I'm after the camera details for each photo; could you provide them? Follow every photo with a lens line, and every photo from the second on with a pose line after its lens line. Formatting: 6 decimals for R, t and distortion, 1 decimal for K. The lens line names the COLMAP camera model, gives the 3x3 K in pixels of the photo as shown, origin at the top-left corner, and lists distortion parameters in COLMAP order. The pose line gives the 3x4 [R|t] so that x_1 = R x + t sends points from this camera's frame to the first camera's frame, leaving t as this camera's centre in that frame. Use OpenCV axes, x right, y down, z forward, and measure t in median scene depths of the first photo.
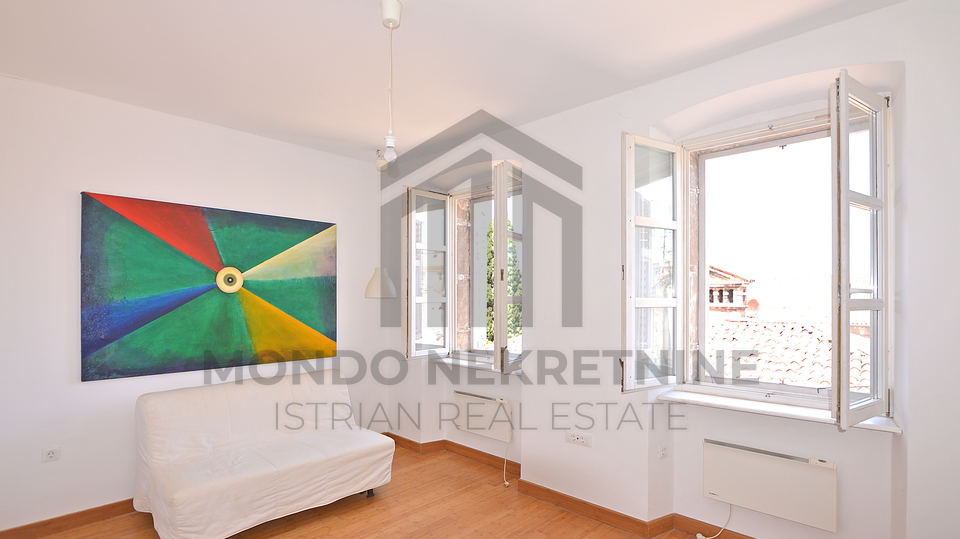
lens RADIAL K [[460.1, 0, 467.1], [0, 460.1, 289.7], [0, 0, 1]] dist [-0.002624, -0.000492]
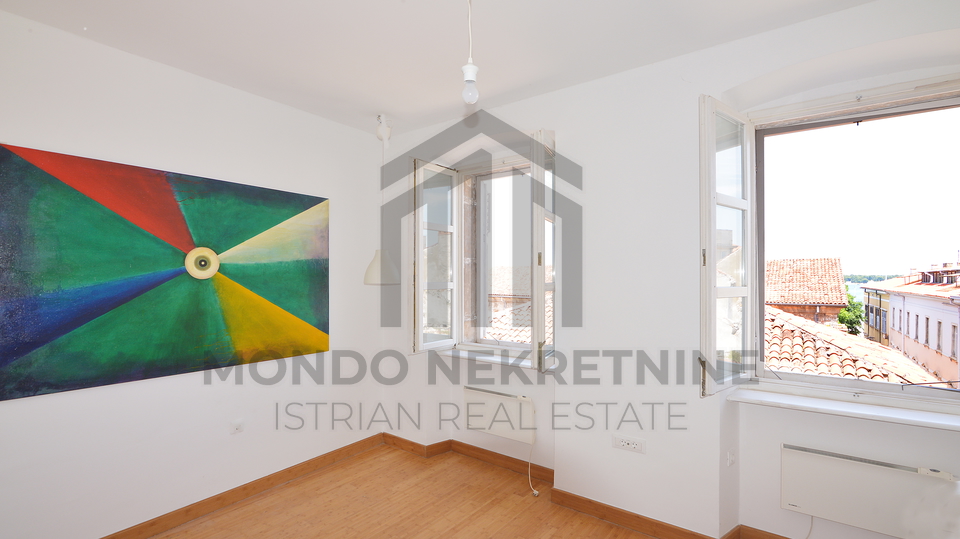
lens RADIAL K [[432.9, 0, 475.8], [0, 432.9, 273.1], [0, 0, 1]] dist [-0.006073, -0.000408]
pose [[0.991420, 0.001549, 0.130704, -0.136197], [-0.002042, 0.999991, 0.003643, -0.007438], [-0.130697, -0.003878, 0.991415, 0.179548]]
